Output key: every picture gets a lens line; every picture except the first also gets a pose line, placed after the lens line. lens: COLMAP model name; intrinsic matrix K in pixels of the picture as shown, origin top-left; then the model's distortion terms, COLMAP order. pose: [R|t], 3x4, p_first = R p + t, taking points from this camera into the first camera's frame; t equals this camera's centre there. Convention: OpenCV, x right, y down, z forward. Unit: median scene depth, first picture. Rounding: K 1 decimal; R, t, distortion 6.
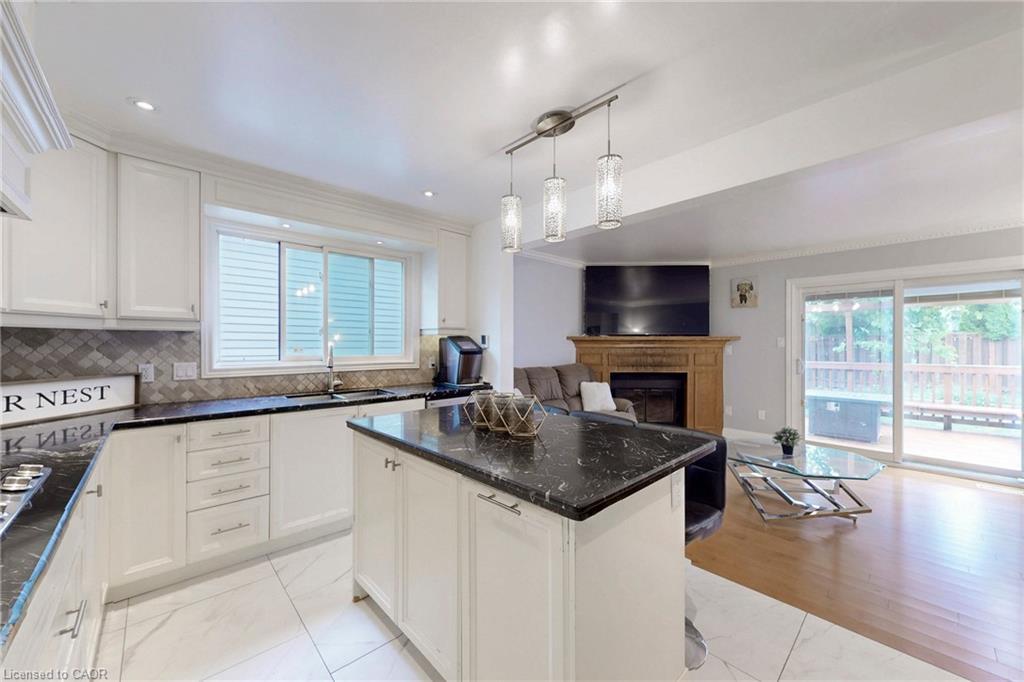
lens RADIAL K [[385.8, 0, 511.7], [0, 385.8, 341.2], [0, 0, 1]] dist [-0.001551, -0.000890]
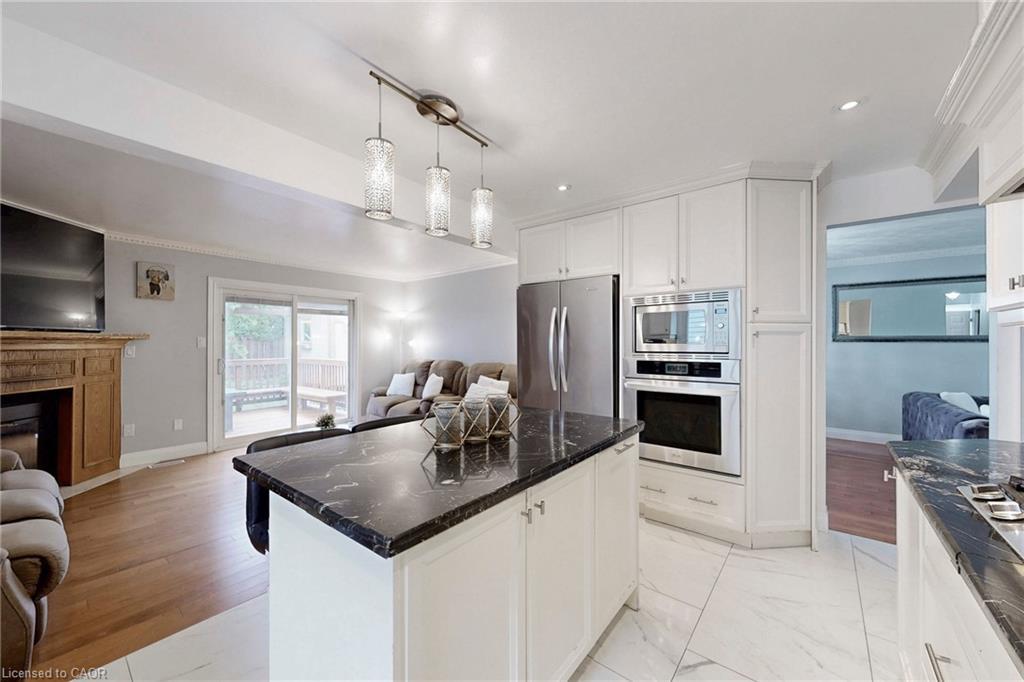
lens RADIAL K [[385.8, 0, 514.1], [0, 385.8, 344.2], [0, 0, 1]] dist [-0.001551, -0.000890]
pose [[-0.152062, -0.003810, 0.988364, -0.329367], [-0.006400, 0.999975, 0.002870, 0.000774], [-0.988350, -0.005889, -0.152083, 0.372671]]
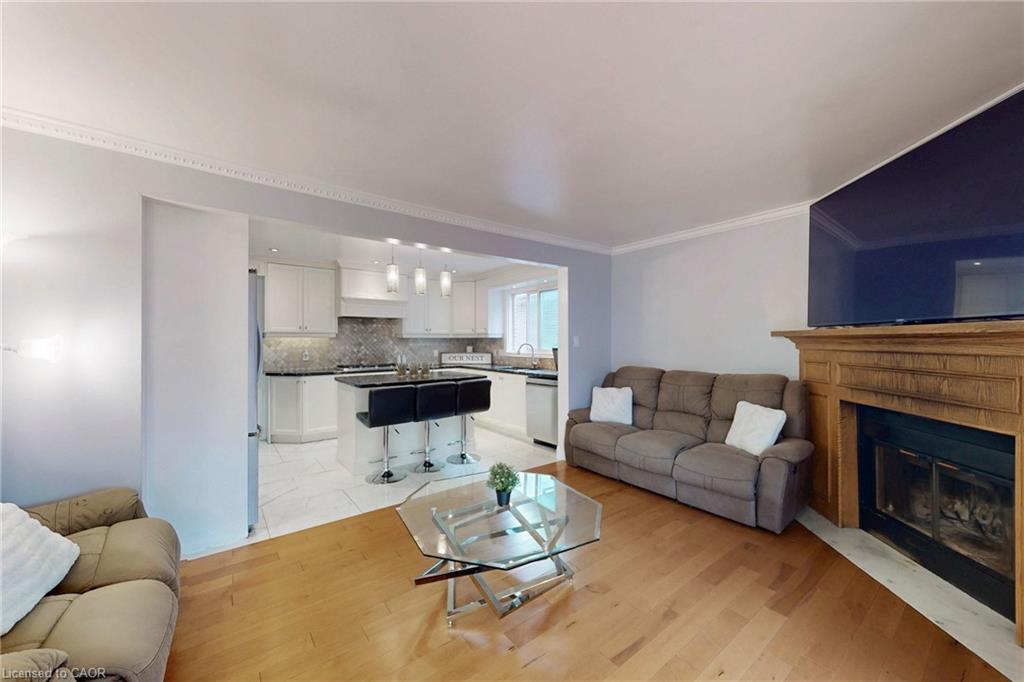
lens RADIAL K [[385.8, 0, 512.8], [0, 385.8, 339.7], [0, 0, 1]] dist [-0.001551, -0.000890]
pose [[-0.098881, -0.002626, -0.995096, 0.861301], [0.010207, 0.999941, -0.003653, -0.000863], [0.995047, -0.010518, -0.098848, 0.655266]]
